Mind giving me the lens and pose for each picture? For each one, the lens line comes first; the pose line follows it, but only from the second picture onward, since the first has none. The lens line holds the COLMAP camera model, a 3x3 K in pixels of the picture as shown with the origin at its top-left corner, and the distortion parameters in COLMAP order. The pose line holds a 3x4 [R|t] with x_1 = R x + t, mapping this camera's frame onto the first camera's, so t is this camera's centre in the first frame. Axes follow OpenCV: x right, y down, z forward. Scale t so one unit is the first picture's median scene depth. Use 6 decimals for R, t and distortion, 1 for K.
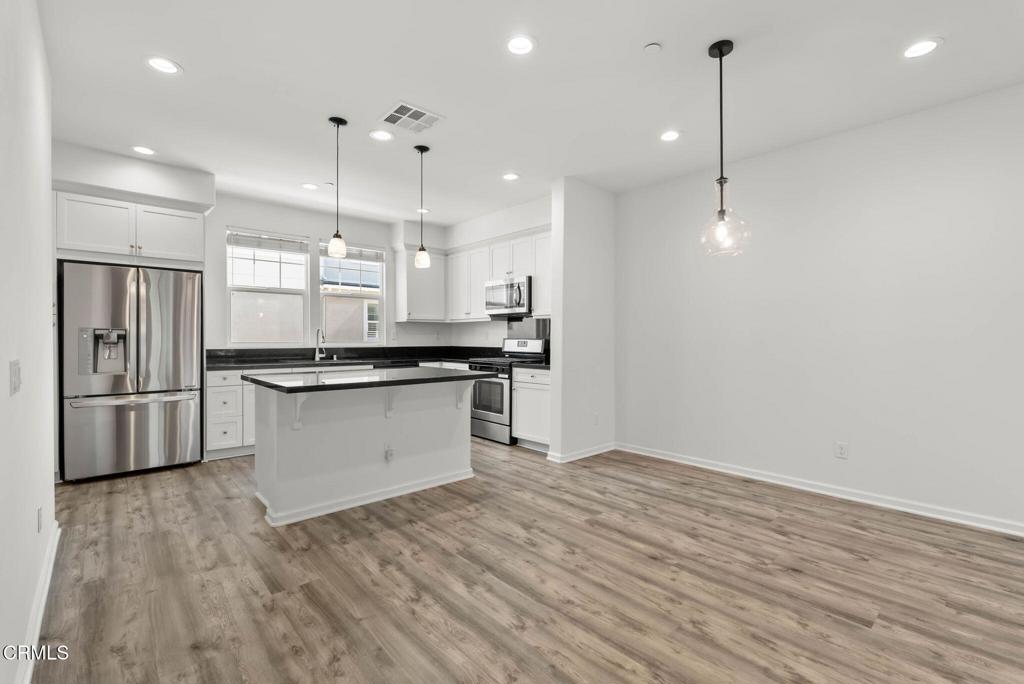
lens RADIAL K [[453.3, 0, 518.6], [0, 453.3, 342.3], [0, 0, 1]] dist [-0.011373, 0.001796]
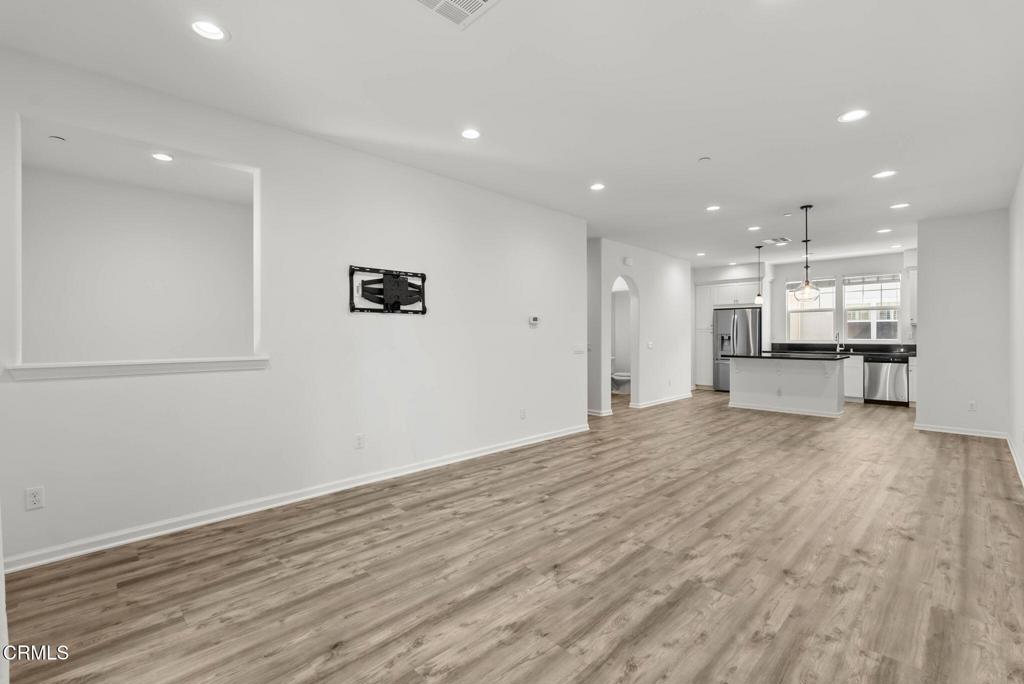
lens RADIAL K [[453.3, 0, 508.4], [0, 453.3, 337.5], [0, 0, 1]] dist [-0.011373, 0.001796]
pose [[0.014445, 0.003466, -0.999890, 1.735248], [-0.007120, 0.999969, 0.003364, -0.010487], [0.999870, 0.007071, 0.014469, -0.303627]]
